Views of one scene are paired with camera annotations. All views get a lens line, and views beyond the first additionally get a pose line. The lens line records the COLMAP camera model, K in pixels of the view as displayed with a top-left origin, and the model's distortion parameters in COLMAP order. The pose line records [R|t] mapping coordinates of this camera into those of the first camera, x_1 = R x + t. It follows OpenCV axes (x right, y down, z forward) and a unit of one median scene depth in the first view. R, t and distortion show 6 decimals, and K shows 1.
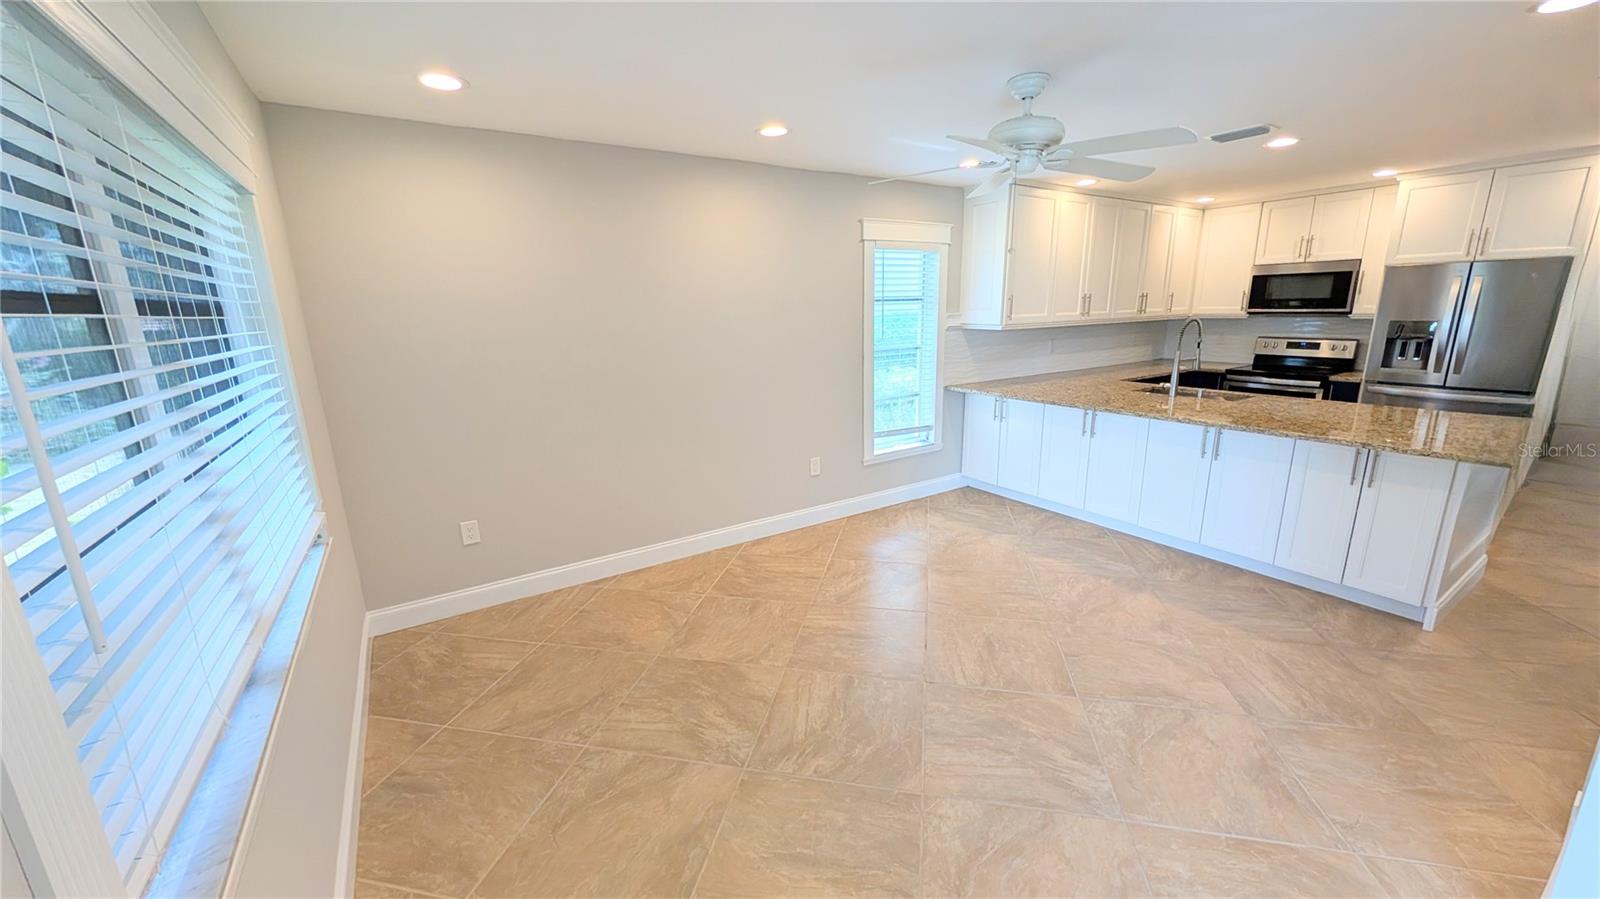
lens RADIAL K [[603.6, 0, 802.5], [0, 603.6, 452.5], [0, 0, 1]] dist [-0.000864, 0.000667]
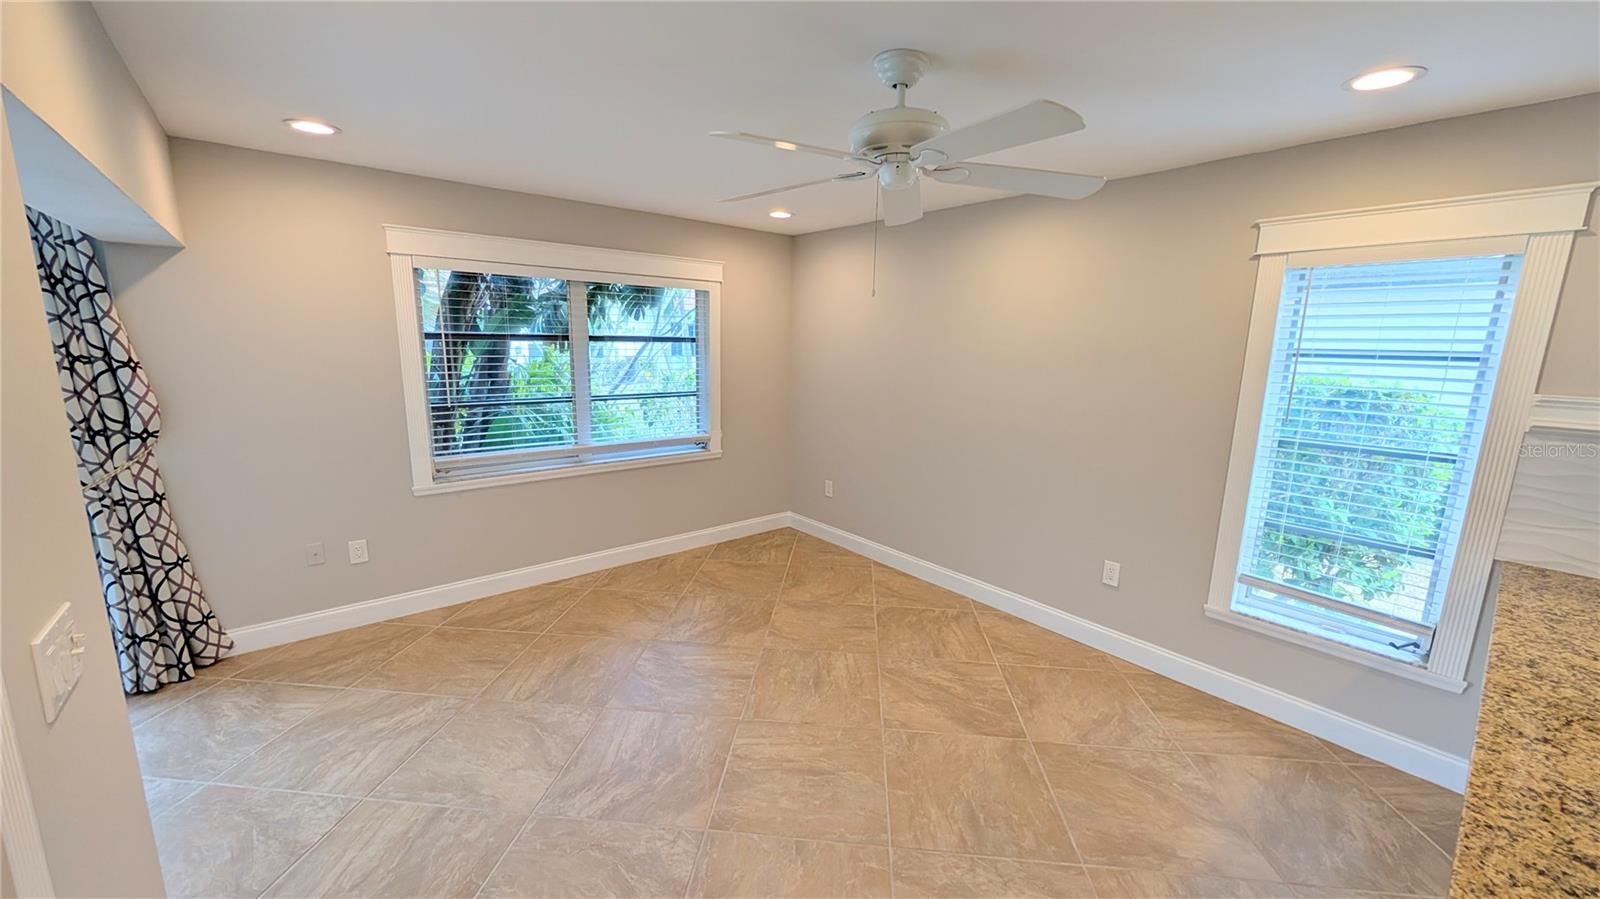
lens RADIAL K [[603.6, 0, 802.5], [0, 603.6, 452.5], [0, 0, 1]] dist [-0.000864, 0.000667]
pose [[0.117580, 0.210203, -0.970562, 0.644104], [-0.255855, 0.950758, 0.174919, -0.145616], [0.959538, 0.227756, 0.165571, 0.480876]]
